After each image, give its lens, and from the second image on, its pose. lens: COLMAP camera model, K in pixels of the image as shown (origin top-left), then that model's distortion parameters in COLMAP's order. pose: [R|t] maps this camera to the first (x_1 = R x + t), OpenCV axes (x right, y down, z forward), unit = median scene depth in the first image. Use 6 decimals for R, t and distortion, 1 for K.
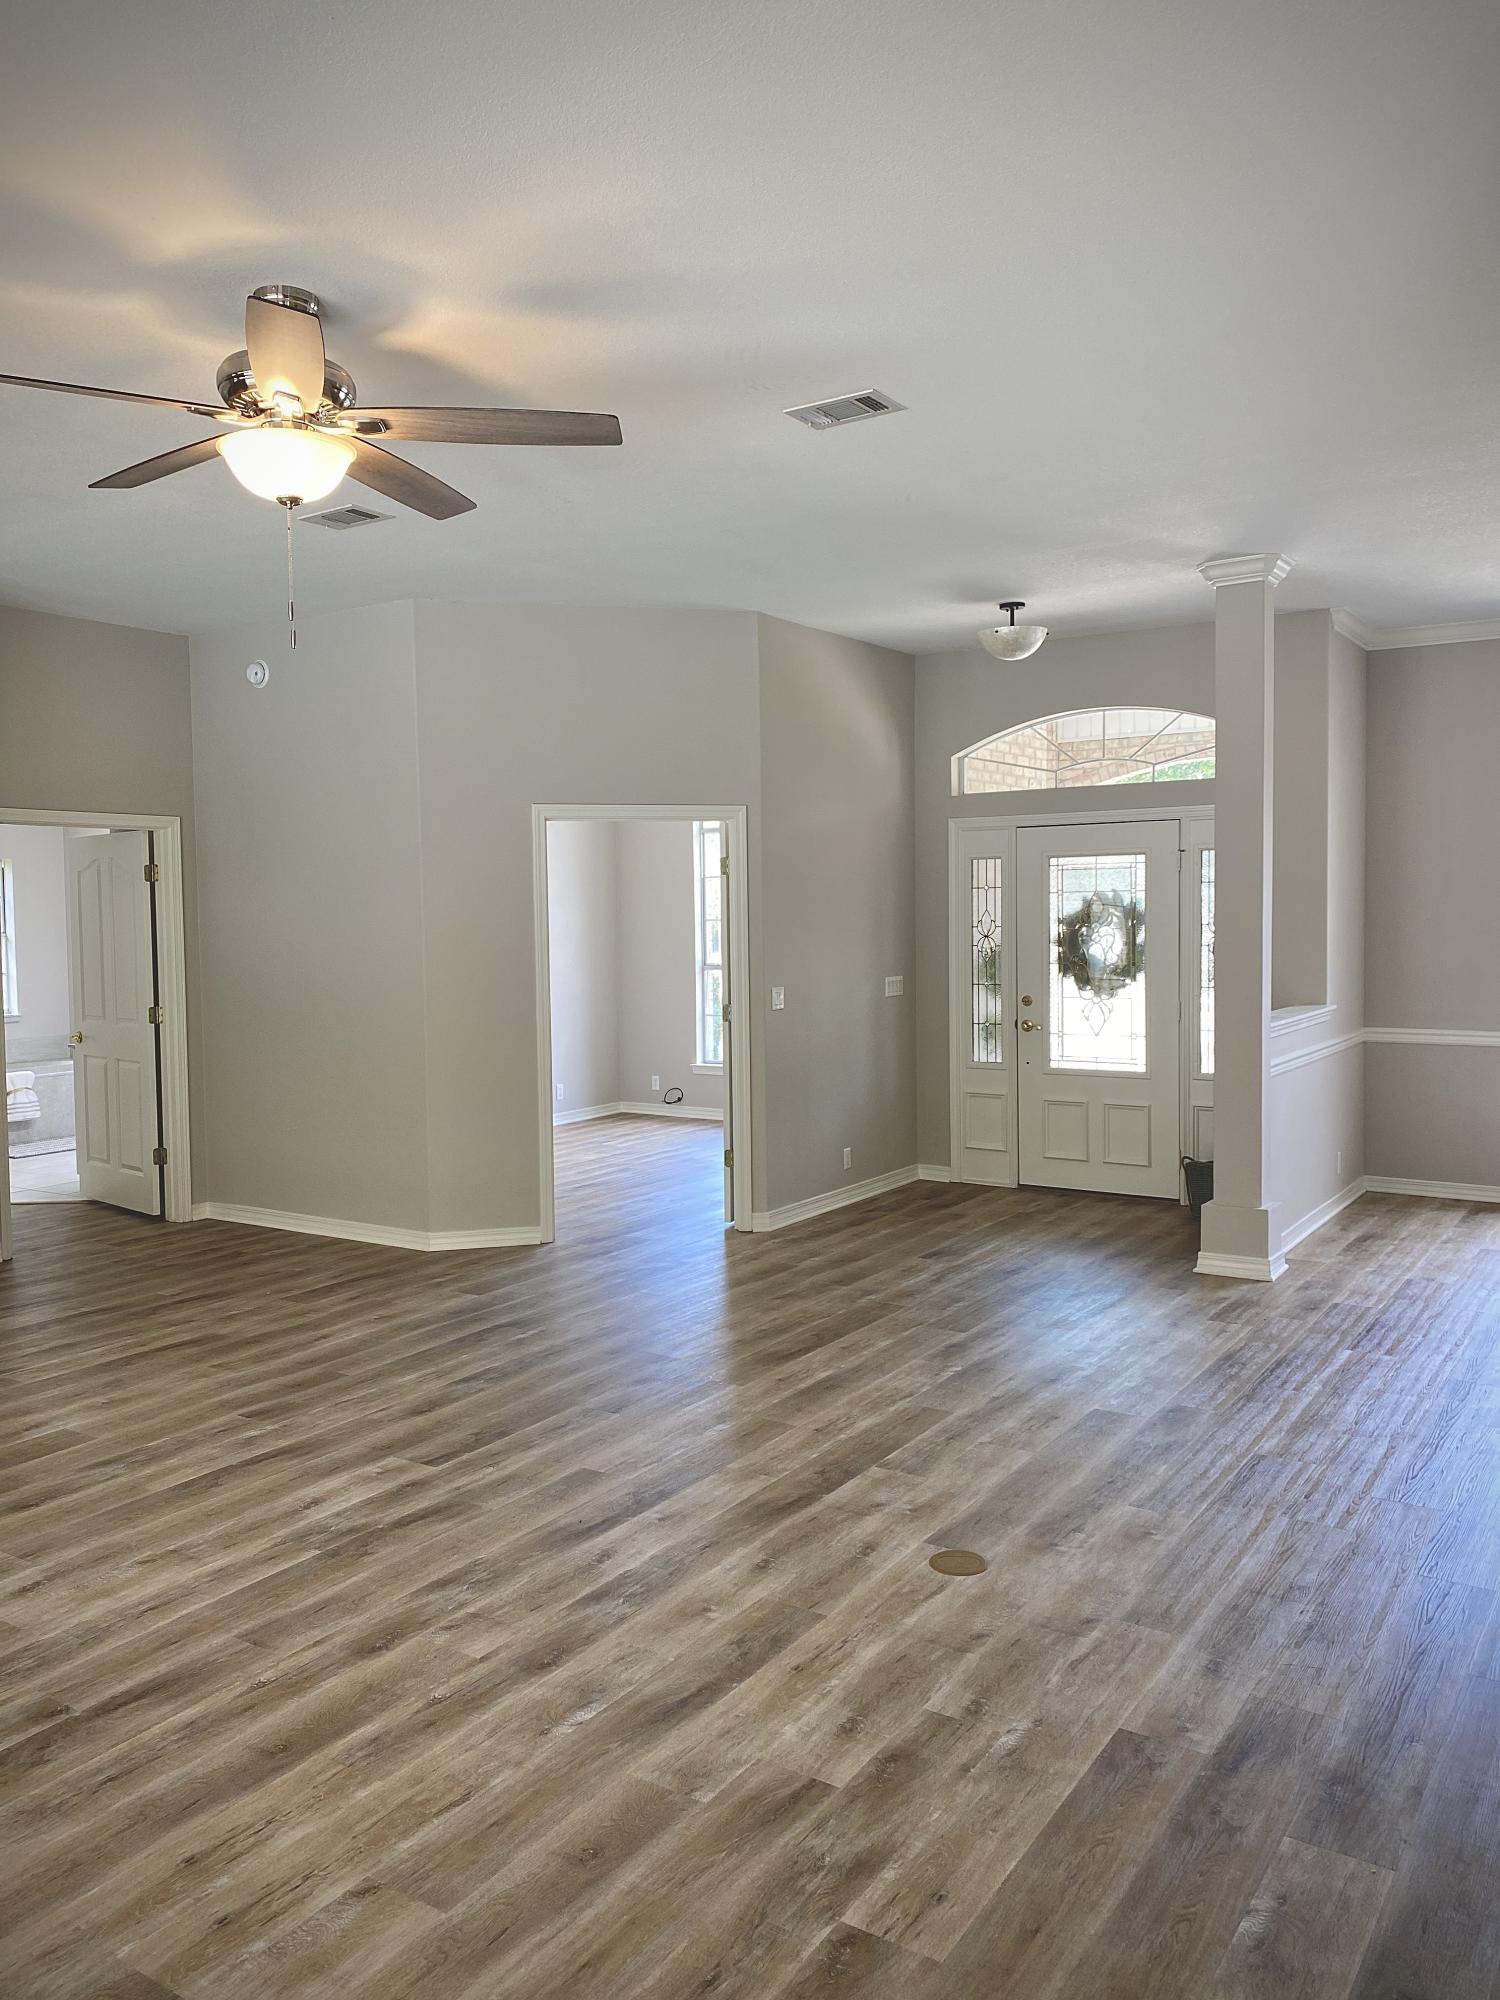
lens RADIAL K [[1511.7, 0, 712.2], [0, 1511.7, 973.0], [0, 0, 1]] dist [0.022358, -0.005869]
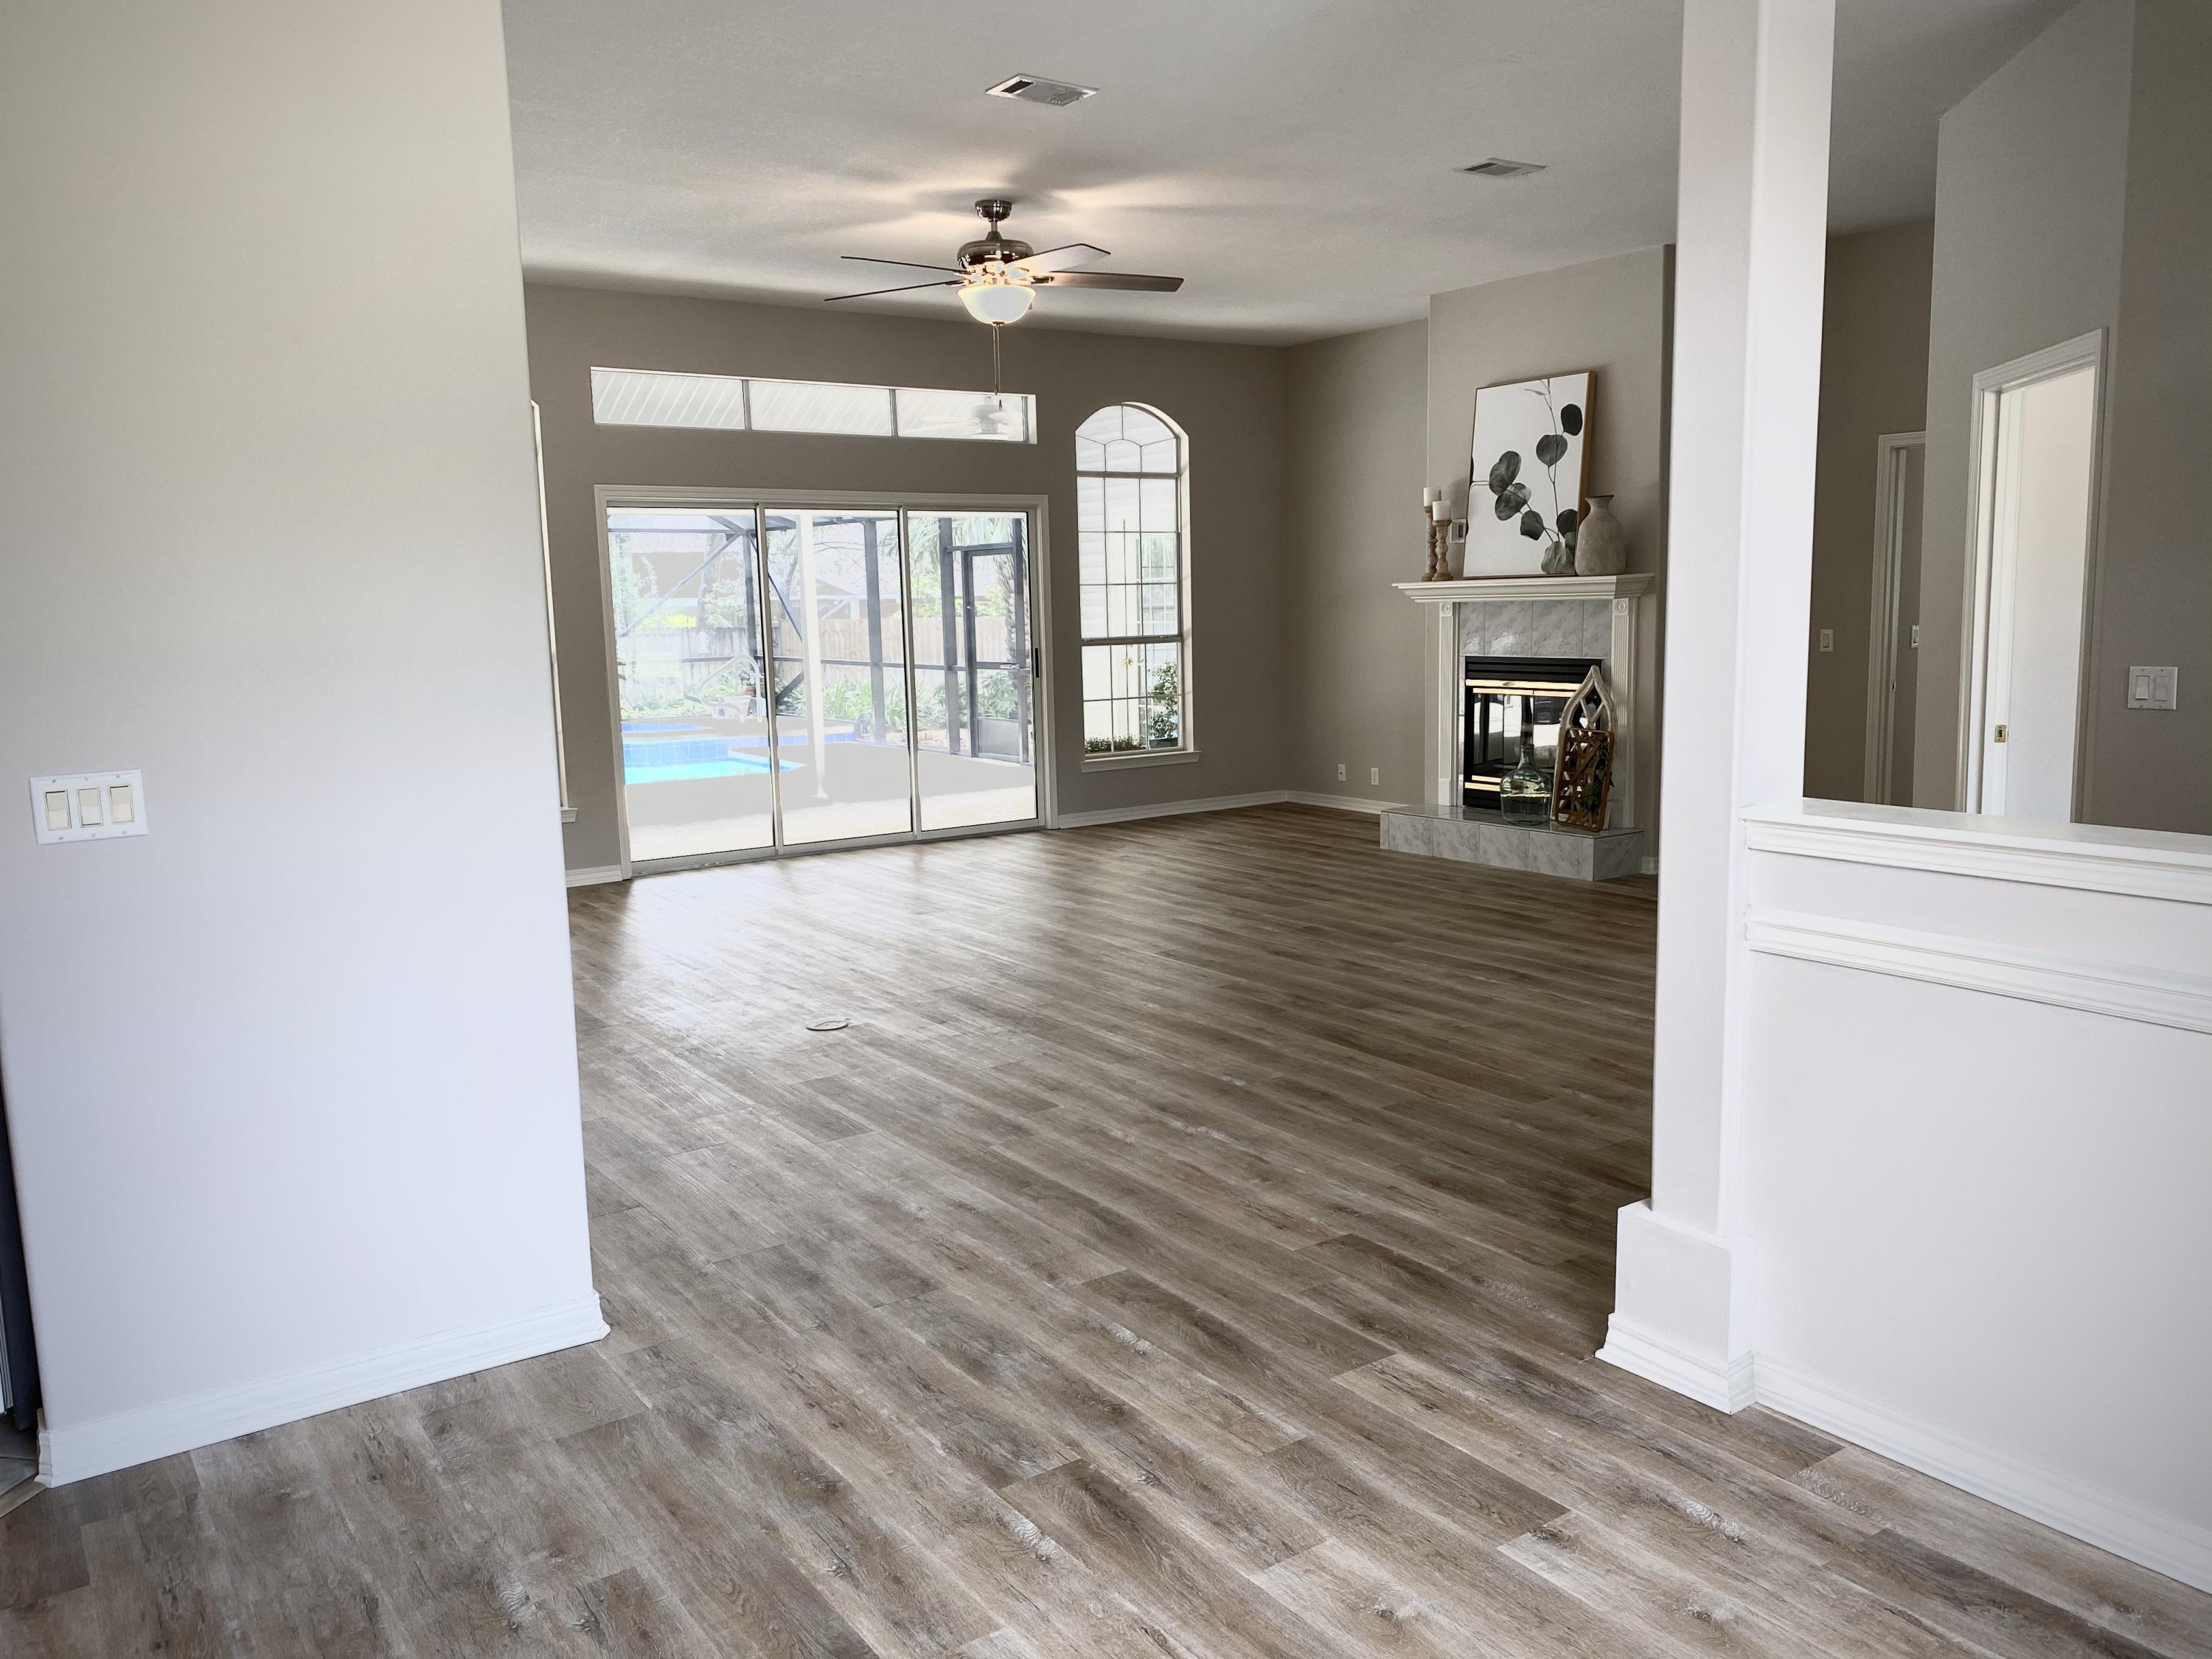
lens RADIAL K [[1672.0, 0, 1104.6], [0, 1672.0, 850.3], [0, 0, 1]] dist [0.022358, -0.005869]
pose [[-0.364874, 0.162453, -0.916775, 1.309960], [-0.010152, 0.983908, 0.178389, -0.049643], [0.931002, 0.074396, -0.357353, 1.582192]]
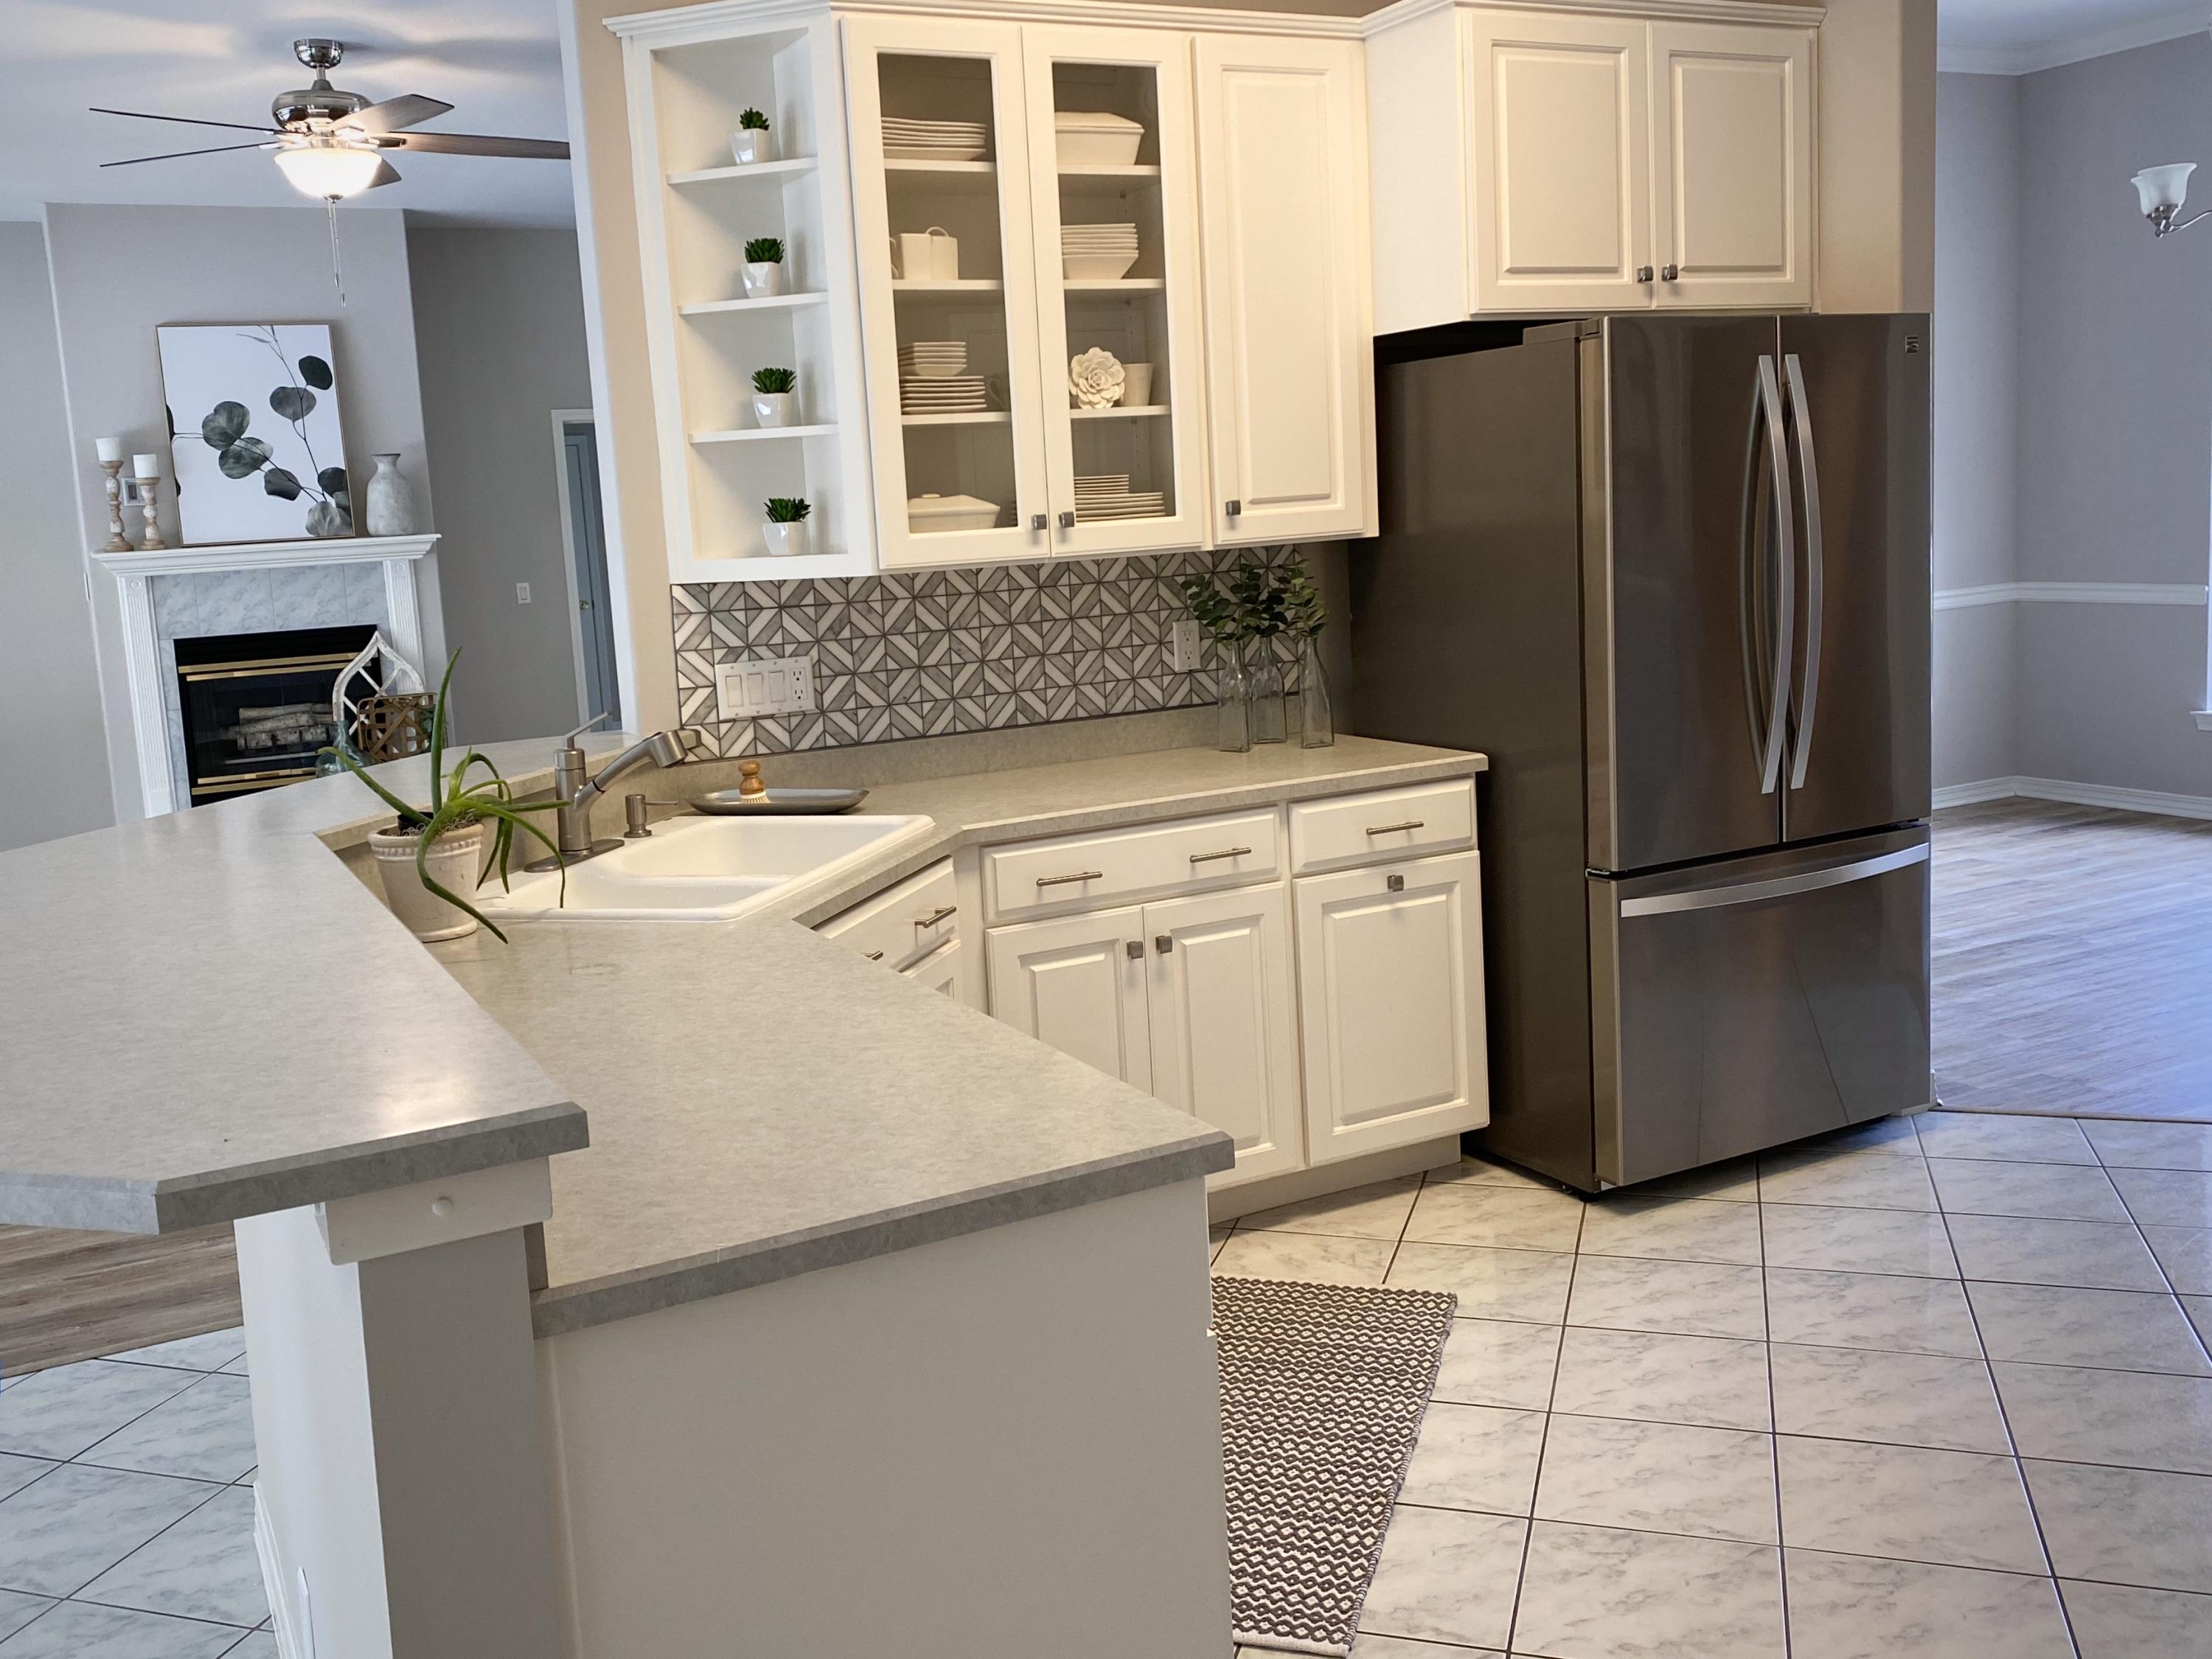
lens RADIAL K [[1916.9, 0, 999.0], [0, 1916.9, 740.6], [0, 0, 1]] dist [0.029913, -0.072365]
pose [[0.864637, 0.031440, -0.501412, 0.925978], [0.022403, 0.994634, 0.100999, 0.004846], [0.501897, -0.098560, 0.859294, -0.164847]]
